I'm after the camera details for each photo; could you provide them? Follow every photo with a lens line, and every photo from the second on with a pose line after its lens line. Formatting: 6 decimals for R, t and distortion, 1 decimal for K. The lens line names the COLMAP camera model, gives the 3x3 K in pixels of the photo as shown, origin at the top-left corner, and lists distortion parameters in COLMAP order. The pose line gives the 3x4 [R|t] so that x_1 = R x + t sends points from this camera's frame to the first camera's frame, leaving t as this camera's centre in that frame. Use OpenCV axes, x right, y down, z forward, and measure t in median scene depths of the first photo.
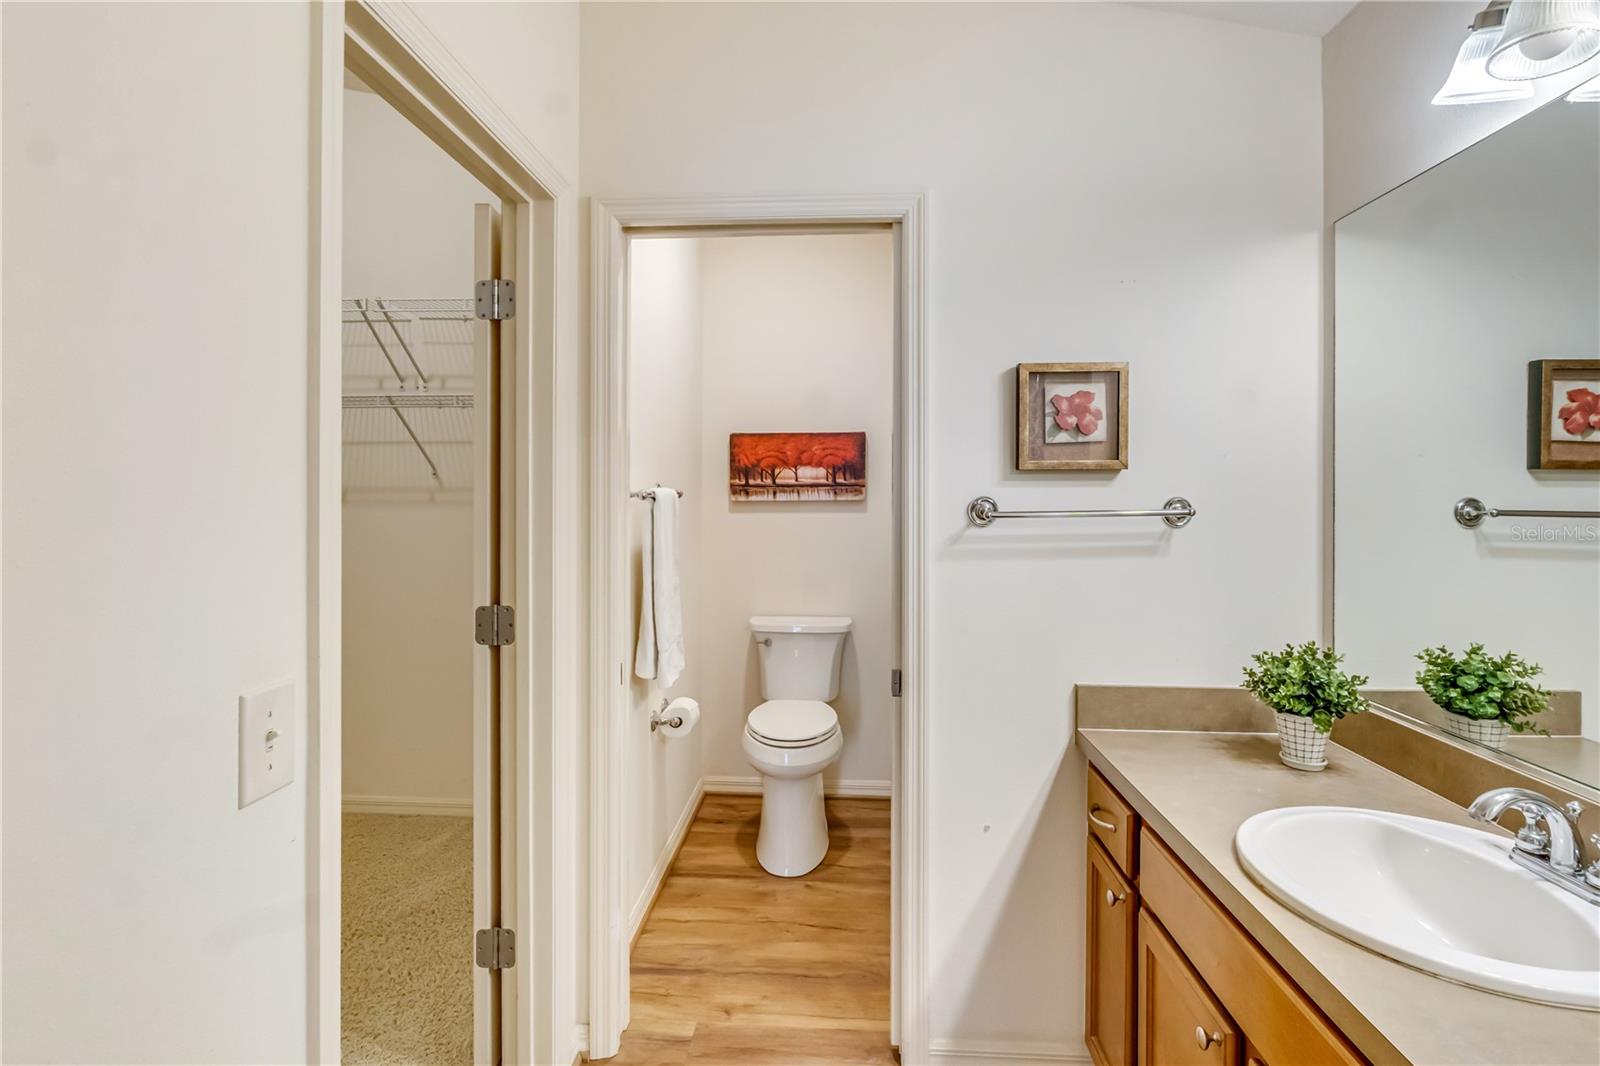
lens RADIAL K [[743.8, 0, 804.8], [0, 743.8, 494.0], [0, 0, 1]] dist [-0.007259, -0.000169]
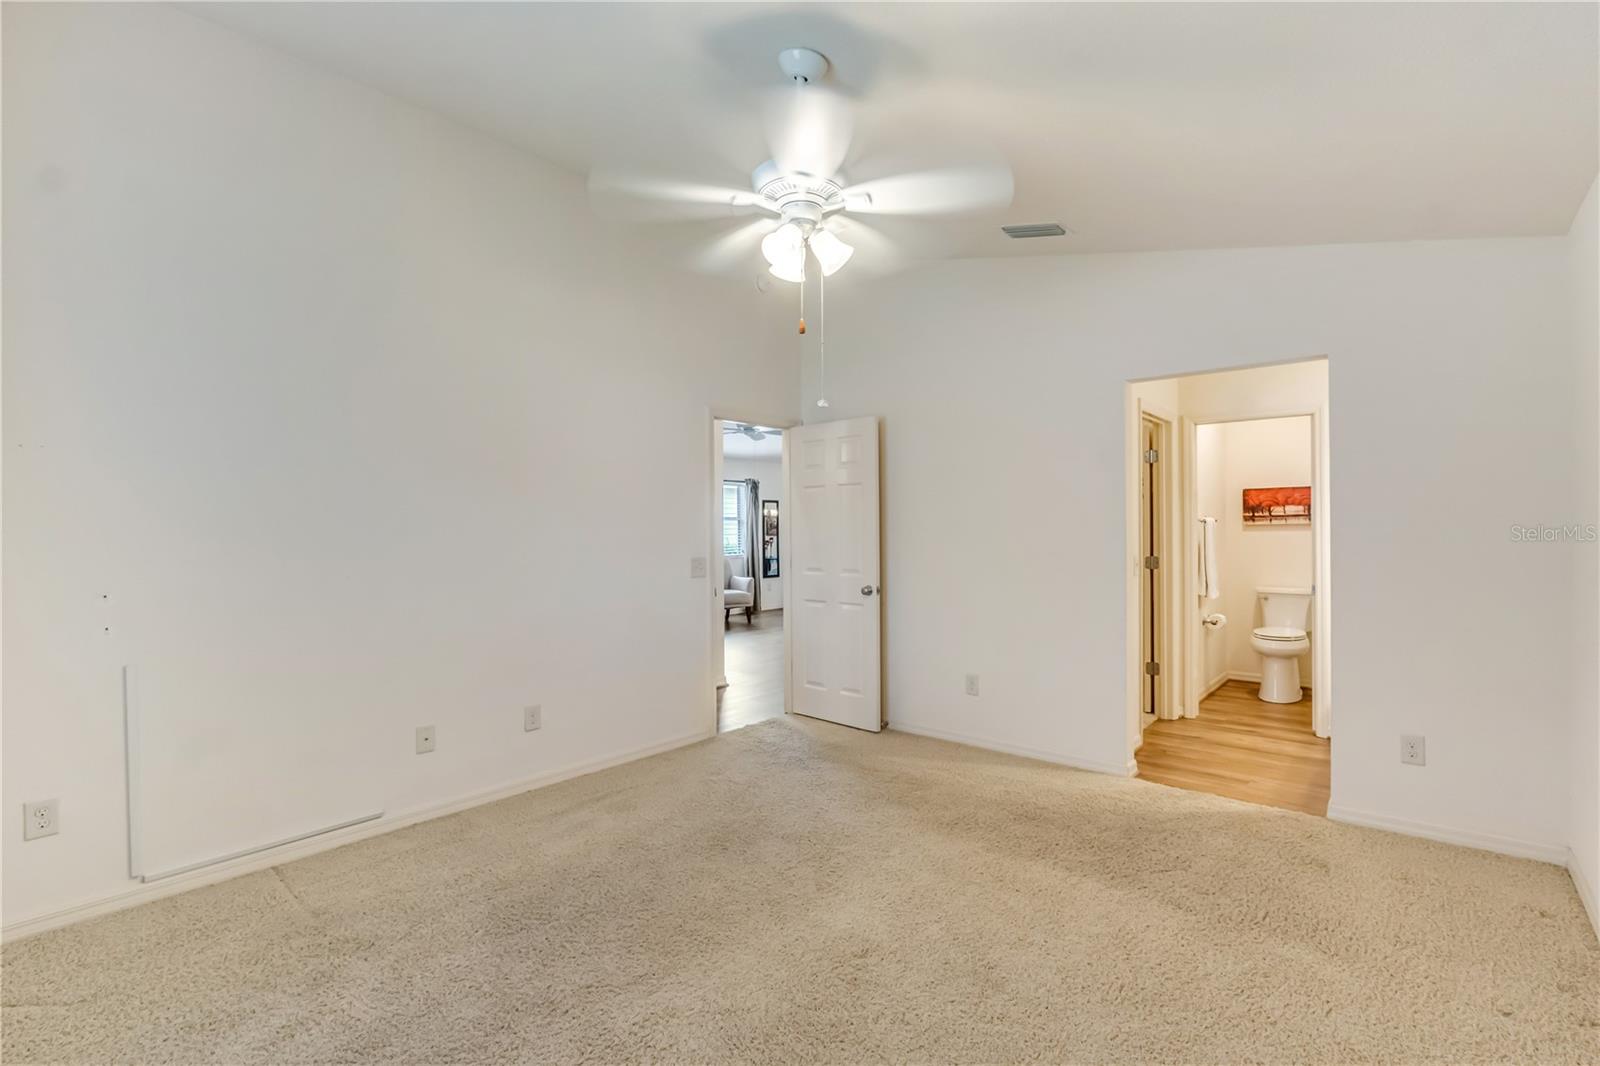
lens RADIAL K [[745.0, 0, 800.0], [0, 745.0, 533.0], [0, 0, 1]] dist [-0.008308, -0.000093]
pose [[0.794571, -0.007291, -0.607127, 0.150869], [0.009278, 0.999957, 0.000134, 0.019706], [0.607100, -0.005739, 0.794604, -1.187505]]
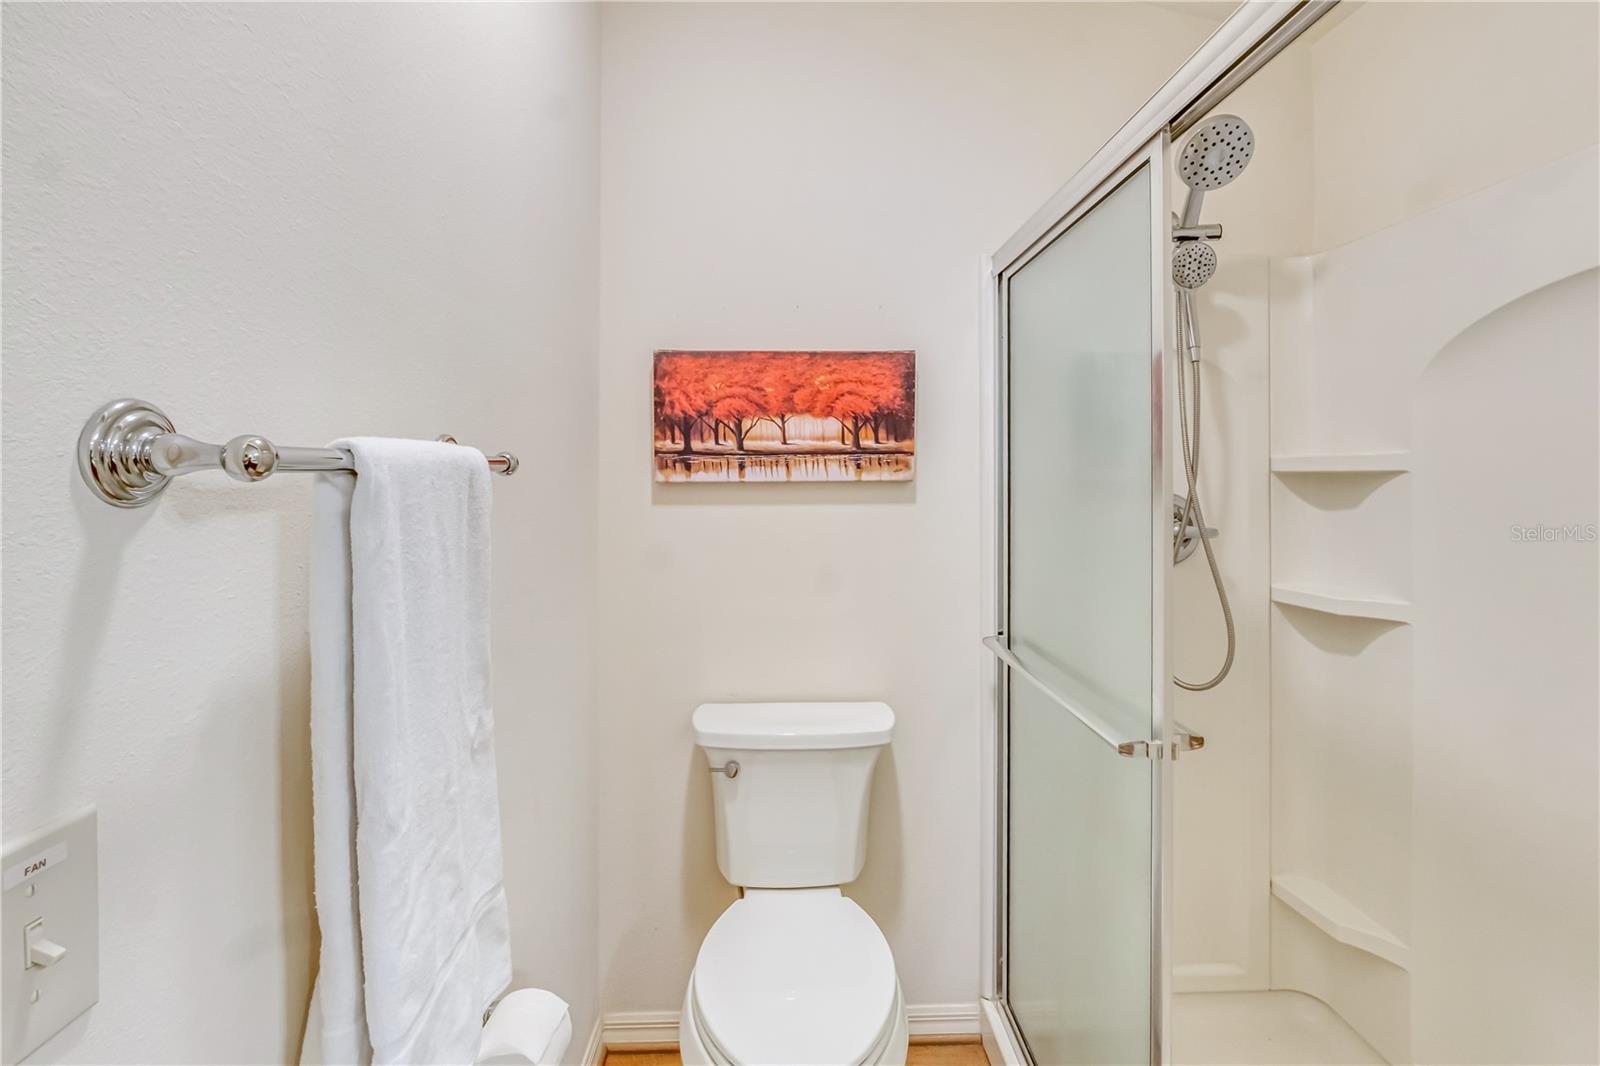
lens RADIAL K [[732.0, 0, 806.1], [0, 732.0, 474.4], [0, 0, 1]] dist [-0.003585, -0.000481]
pose [[0.995275, -0.000411, 0.097098, -0.045498], [0.000570, 0.999999, -0.001608, 0.004871], [-0.097097, 0.001656, 0.995274, 0.491509]]
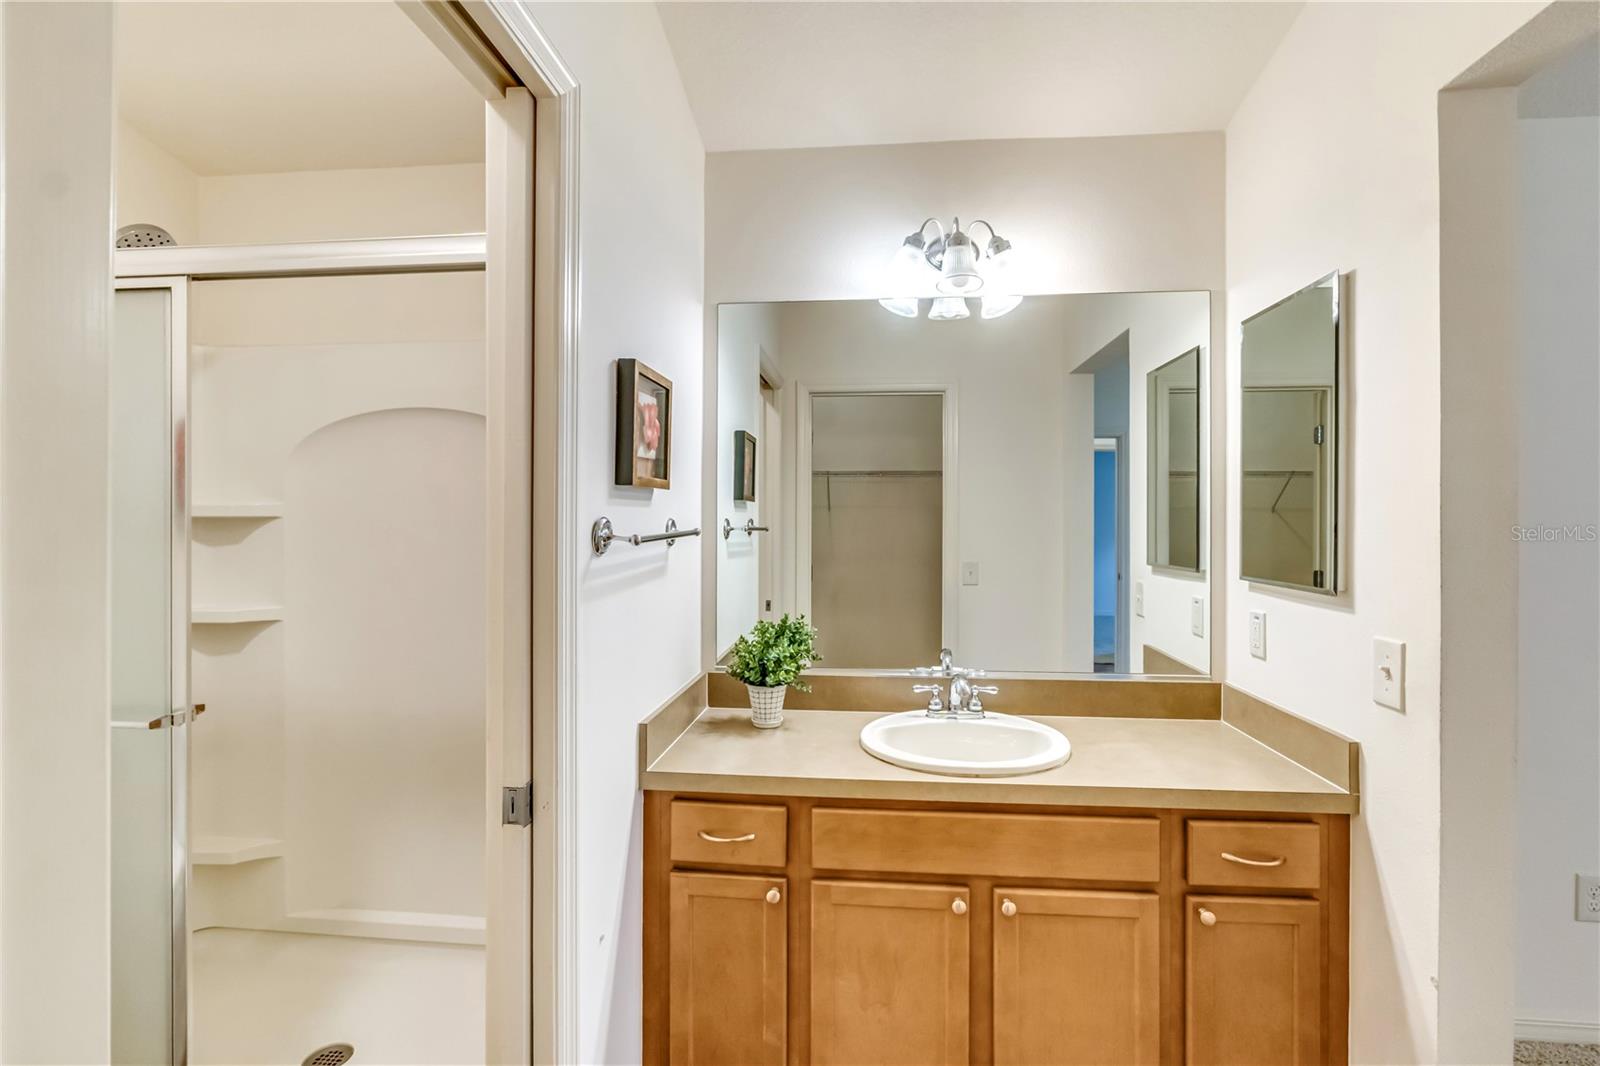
lens RADIAL K [[736.5, 0, 809.9], [0, 736.5, 533.3], [0, 0, 1]] dist [-0.009942, 0.000405]
pose [[0.030185, -0.017830, 0.999385, -0.274862], [-0.003930, 0.999831, 0.017957, 0.003657], [-0.999537, -0.004469, 0.030110, 0.406241]]
